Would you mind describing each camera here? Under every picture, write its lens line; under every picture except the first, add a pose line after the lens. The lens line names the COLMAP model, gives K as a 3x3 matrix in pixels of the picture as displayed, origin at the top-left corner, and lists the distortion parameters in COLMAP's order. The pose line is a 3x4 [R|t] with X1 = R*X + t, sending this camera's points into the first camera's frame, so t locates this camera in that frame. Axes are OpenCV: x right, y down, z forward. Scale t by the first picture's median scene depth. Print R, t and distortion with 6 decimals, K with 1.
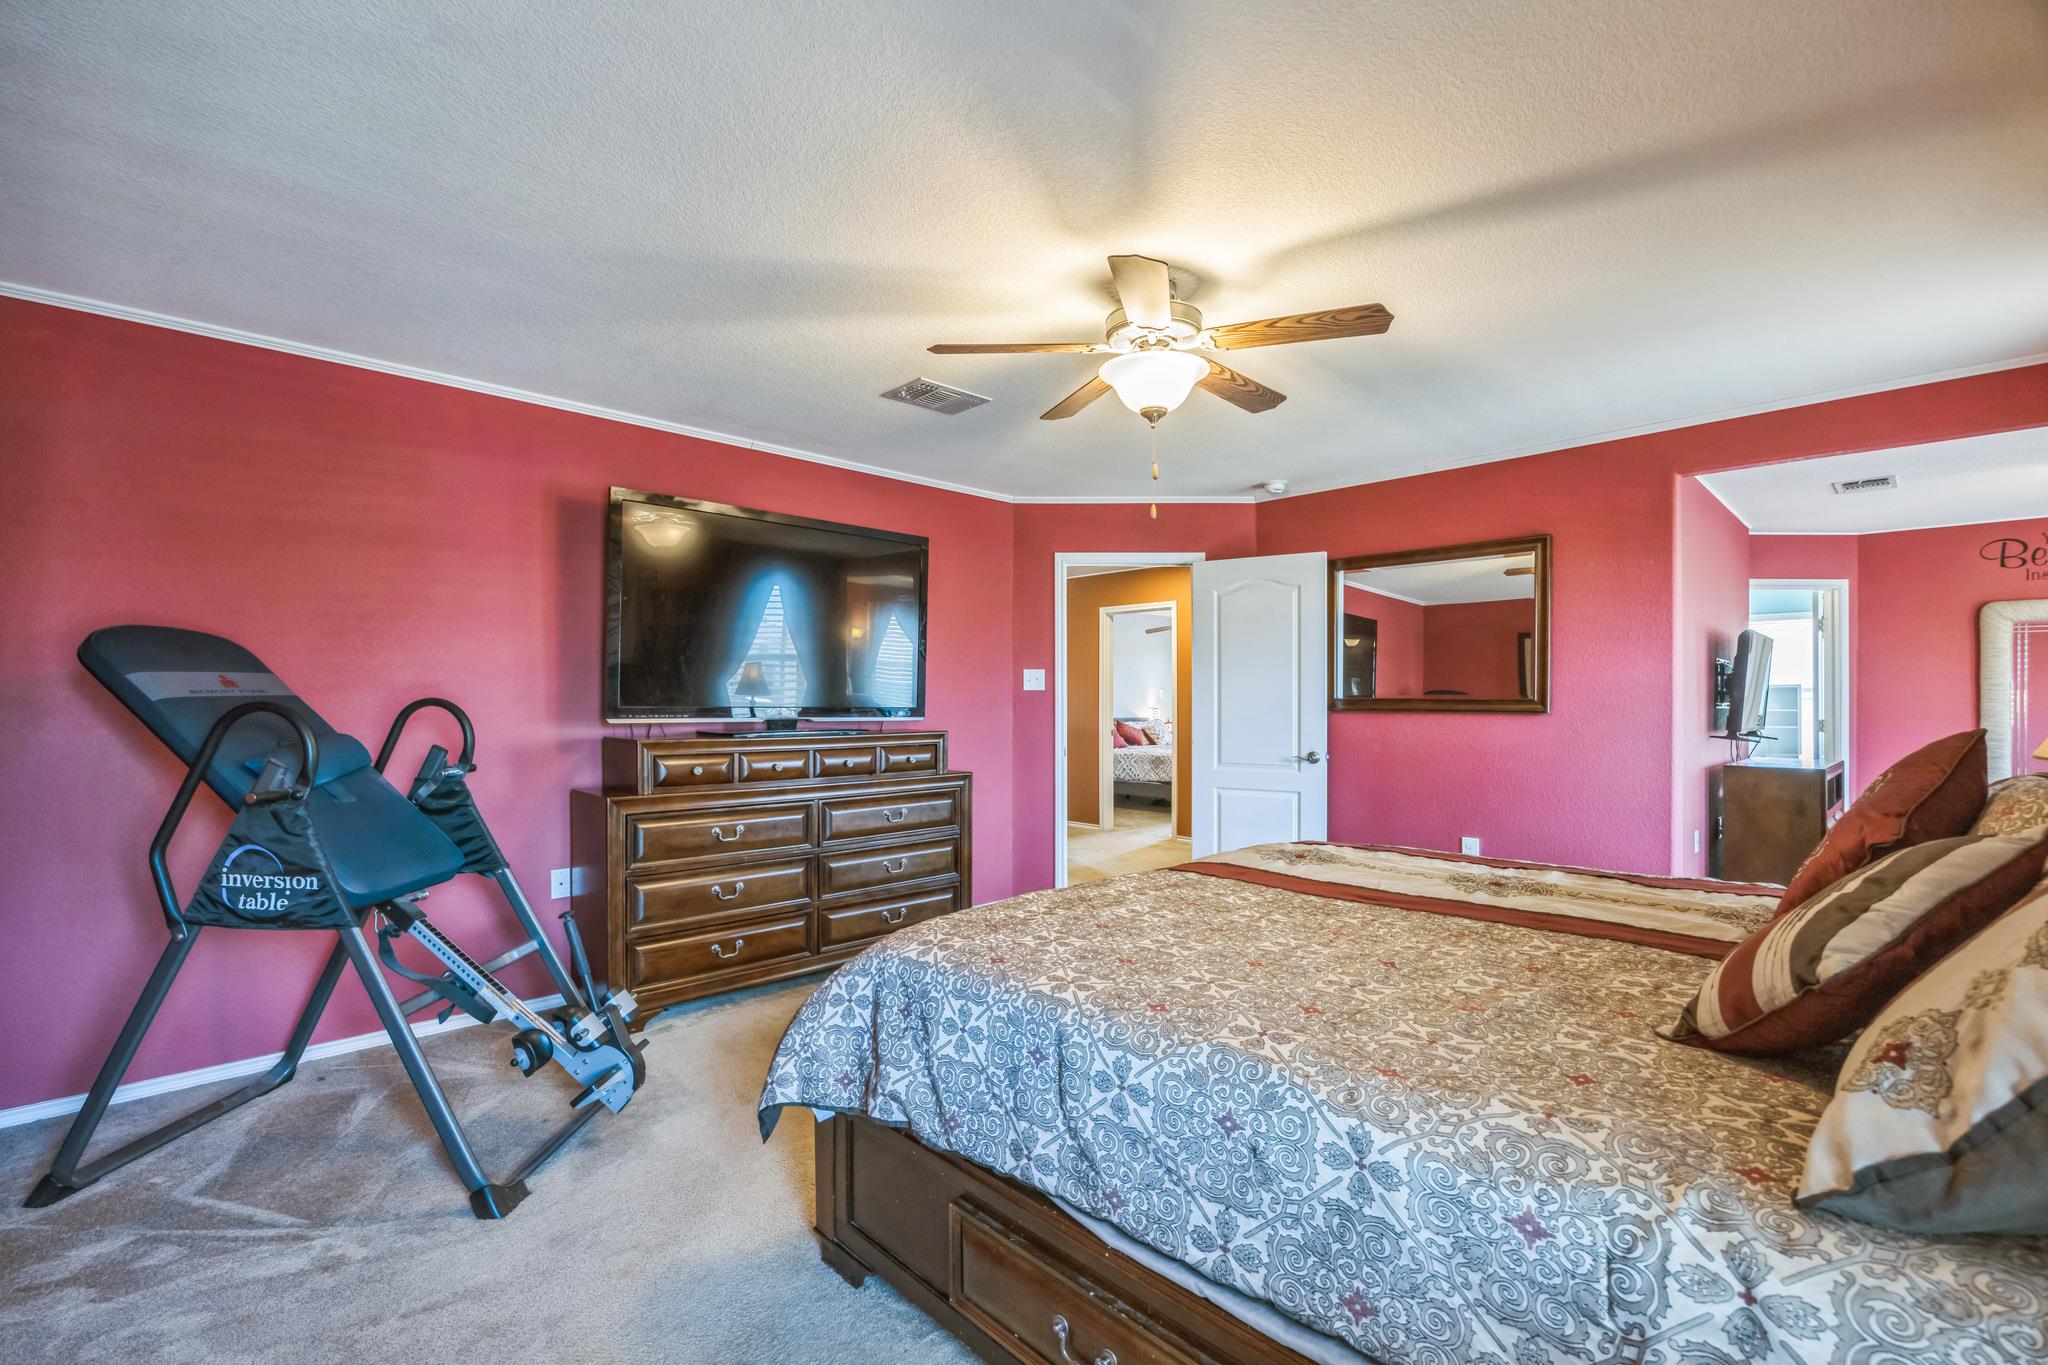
lens RADIAL K [[909.6, 0, 1031.6], [0, 909.6, 690.6], [0, 0, 1]] dist [-0.013055, 0.001151]
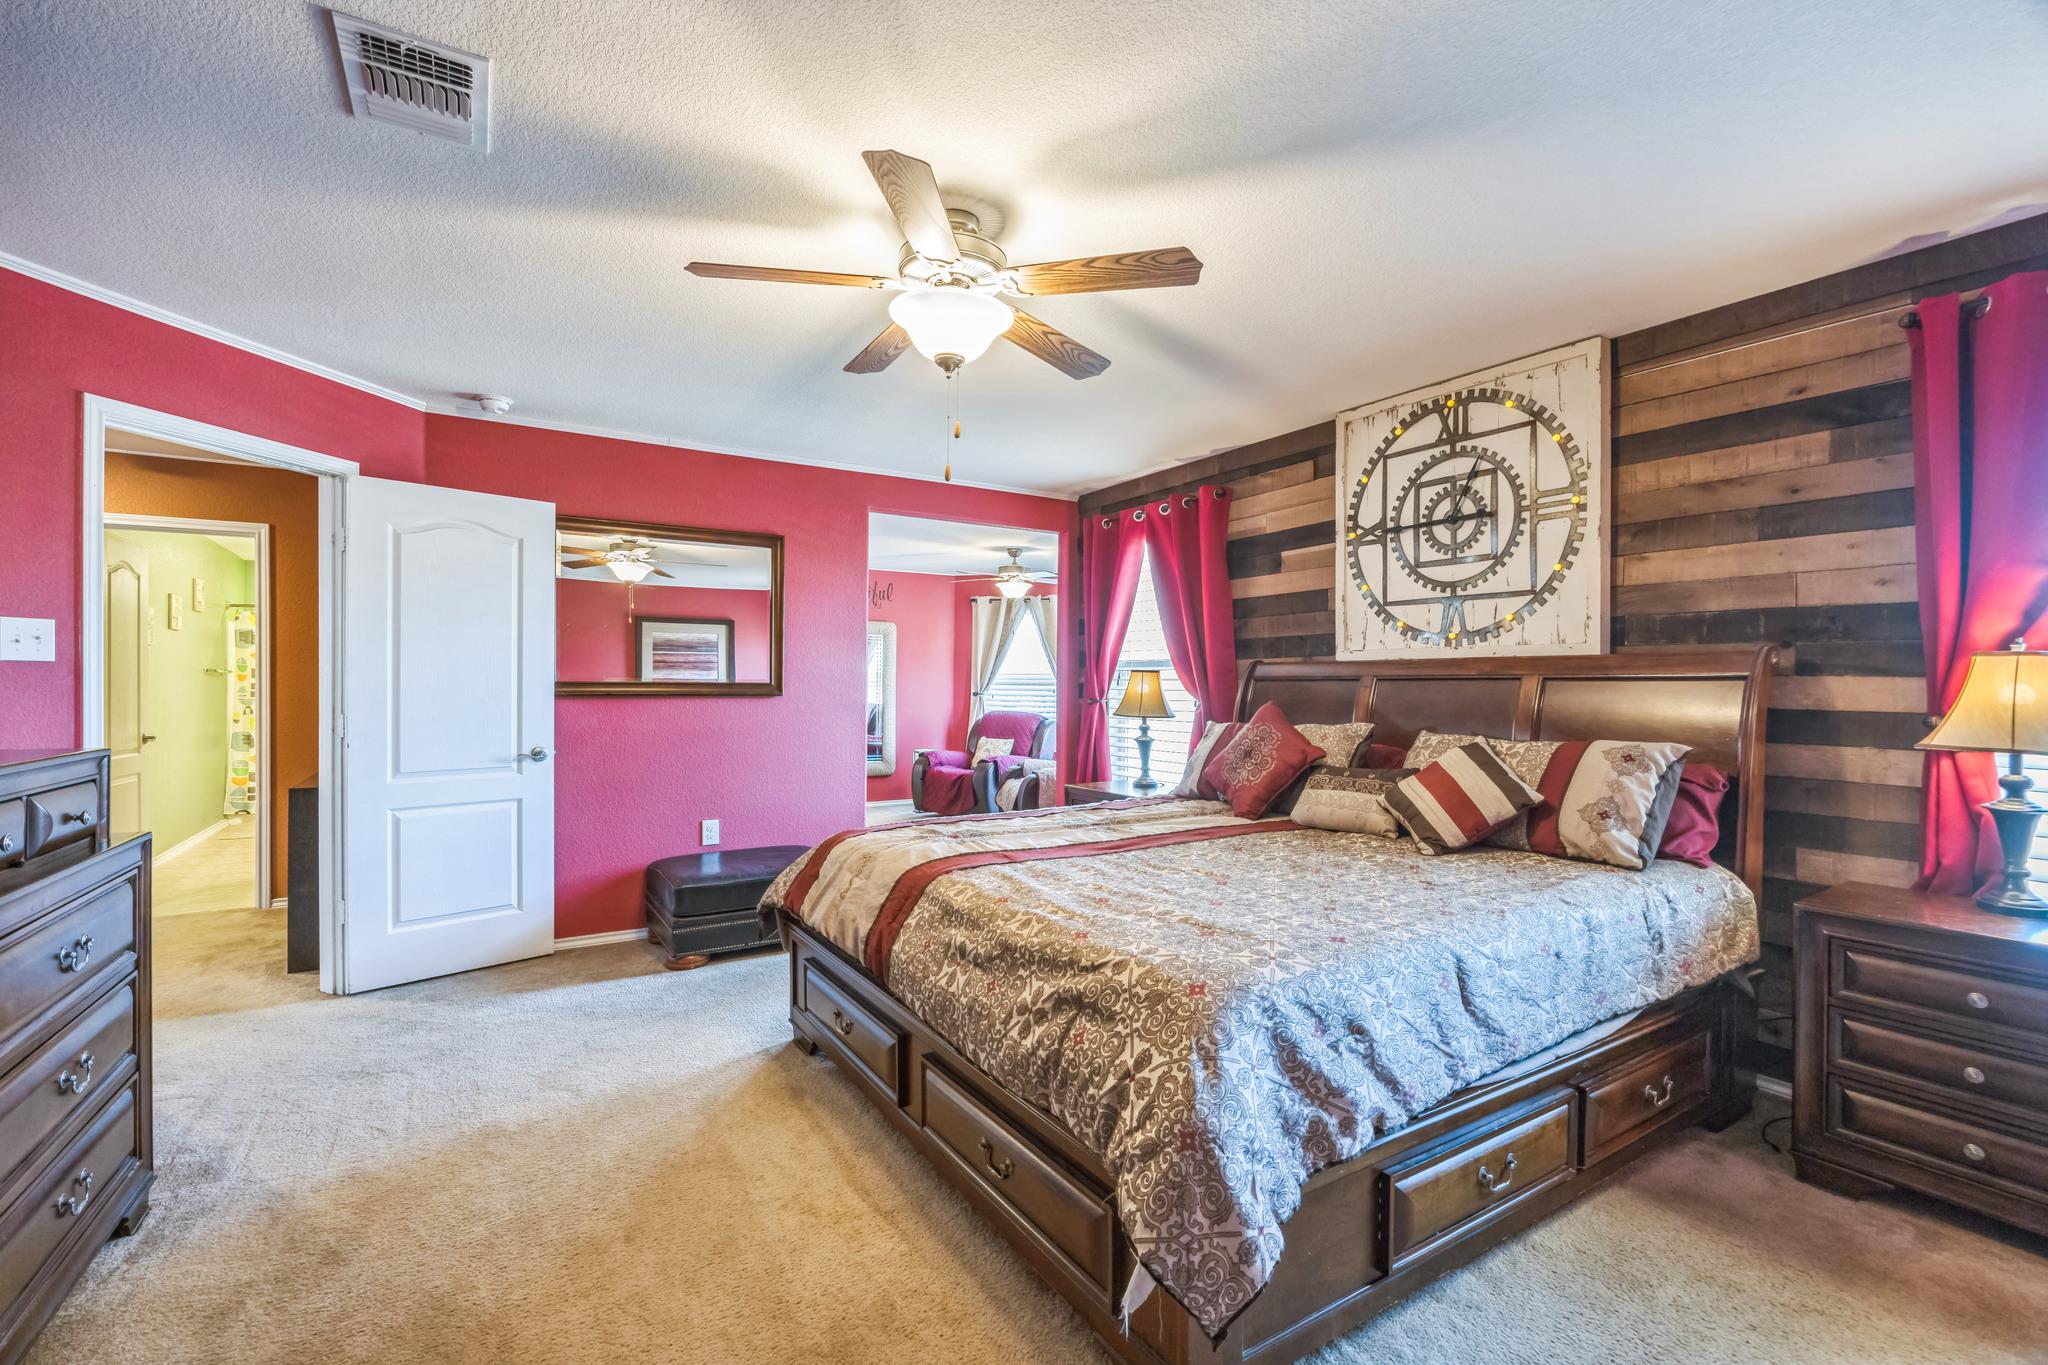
lens RADIAL K [[909.6, 0, 1033.6], [0, 909.6, 686.9], [0, 0, 1]] dist [-0.013055, 0.001151]
pose [[0.191146, 0.000830, 0.981561, -0.396722], [-0.014760, 0.999889, 0.002029, 0.005247], [-0.981451, -0.014875, 0.191137, 0.410016]]
